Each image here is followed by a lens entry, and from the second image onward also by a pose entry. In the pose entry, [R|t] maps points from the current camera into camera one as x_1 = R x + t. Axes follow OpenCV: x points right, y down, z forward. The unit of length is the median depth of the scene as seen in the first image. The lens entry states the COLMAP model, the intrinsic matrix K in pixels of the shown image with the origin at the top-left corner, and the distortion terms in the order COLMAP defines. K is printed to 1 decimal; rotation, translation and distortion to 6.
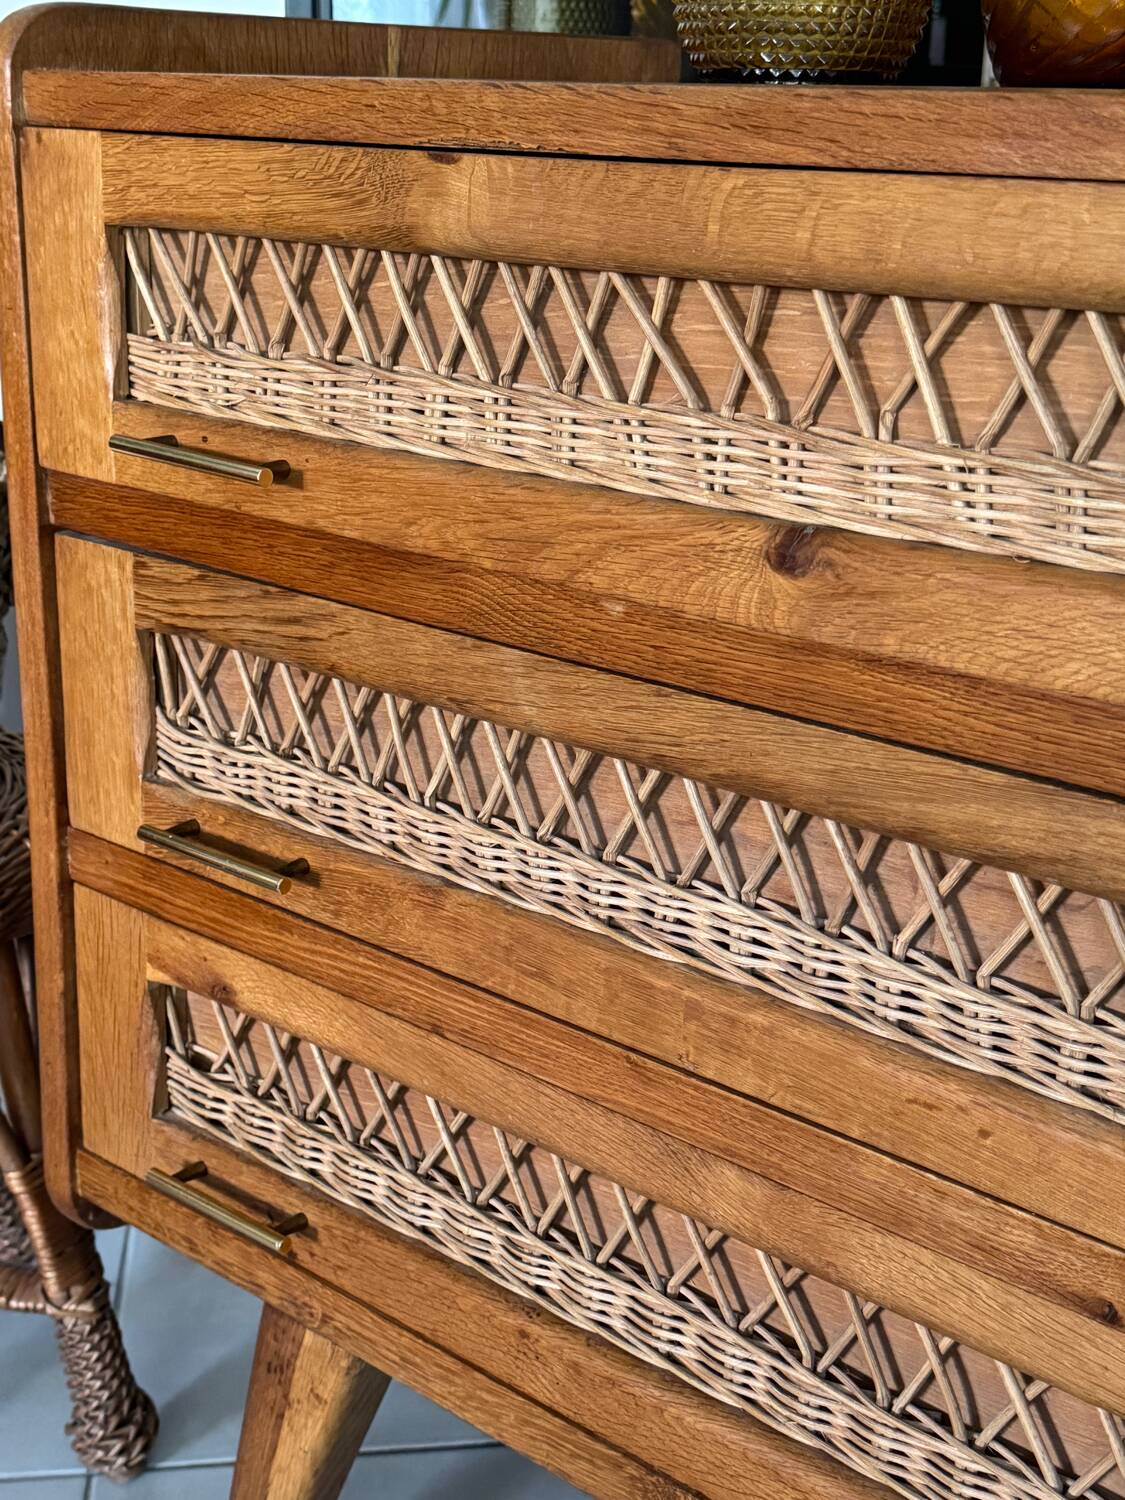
lens RADIAL K [[2001.5, 0, 562.6], [0, 2001.5, 756.7], [0, 0, 1]] dist [0.179878, -0.405582]
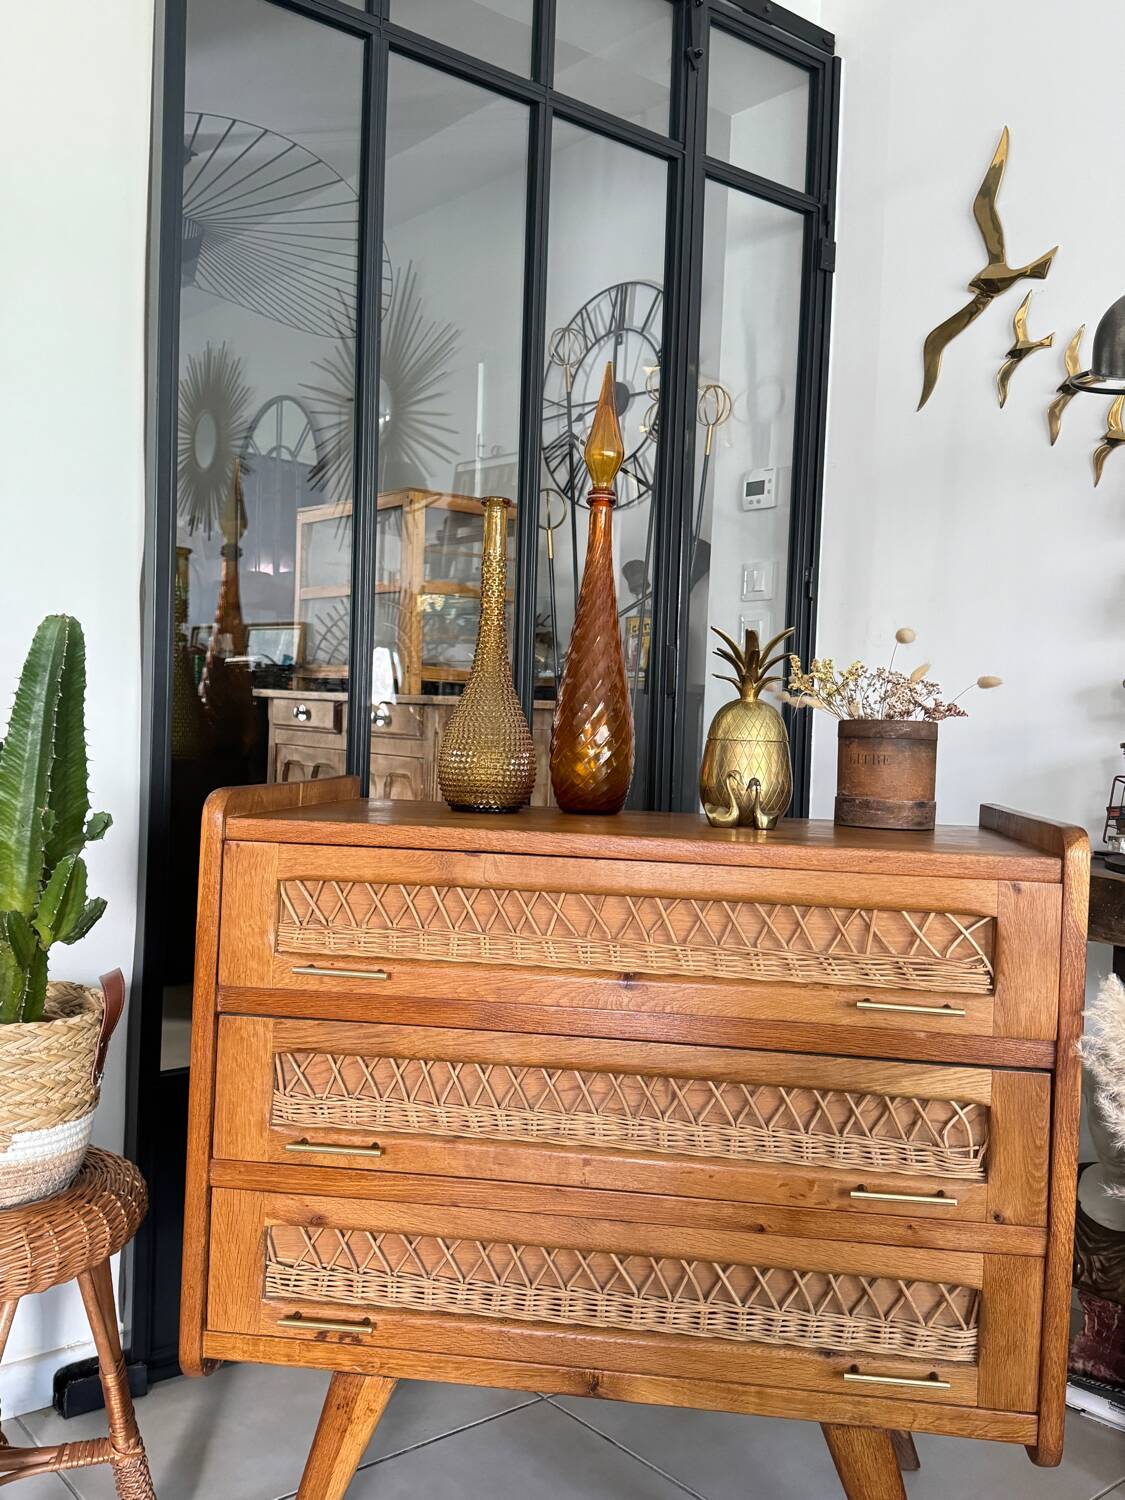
lens RADIAL K [[1331.6, 0, 569.5], [0, 1331.6, 750.9], [0, 0, 1]] dist [0.178237, -0.404527]
pose [[0.837498, -0.004302, 0.546423, -0.866354], [0.153011, 0.961813, -0.226945, 0.004458], [-0.524580, 0.273675, 0.806175, -0.538905]]
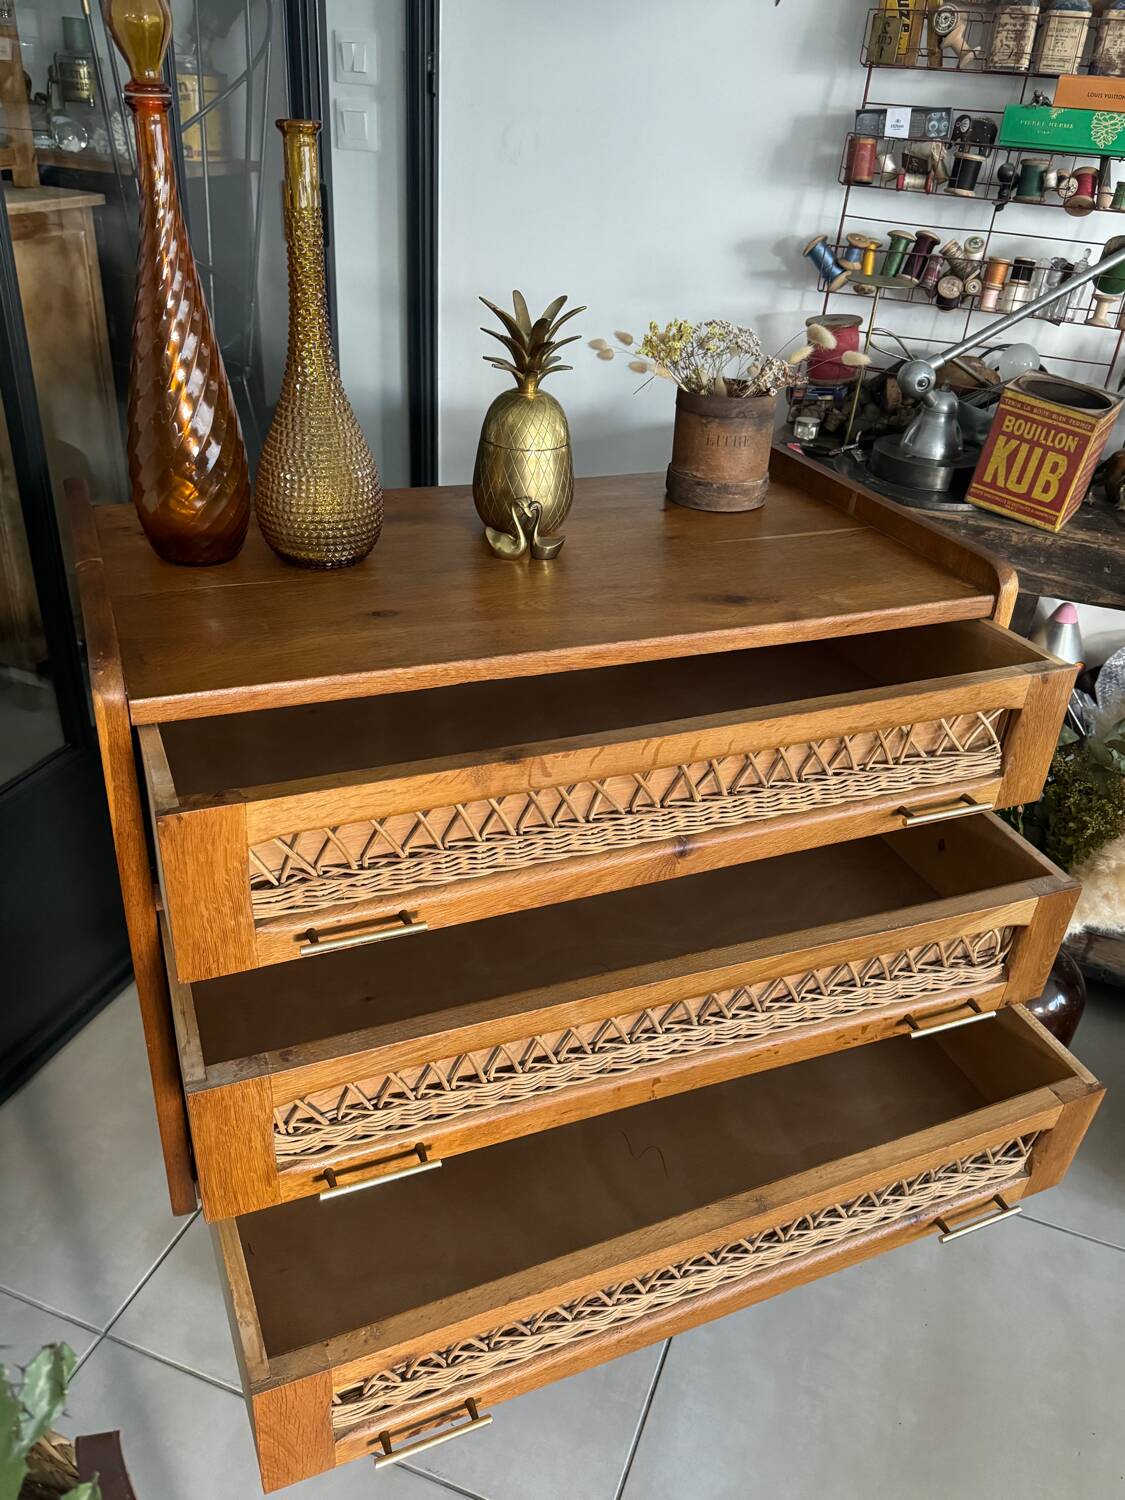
lens RADIAL K [[1182.0, 0, 568.5], [0, 1182.0, 750.6], [0, 0, 1]] dist [0.046208, -0.064352]
pose [[0.445599, -0.451239, 0.773191, -0.995161], [0.228828, 0.892396, 0.388931, -0.674943], [-0.865494, 0.003620, 0.500907, 0.188656]]
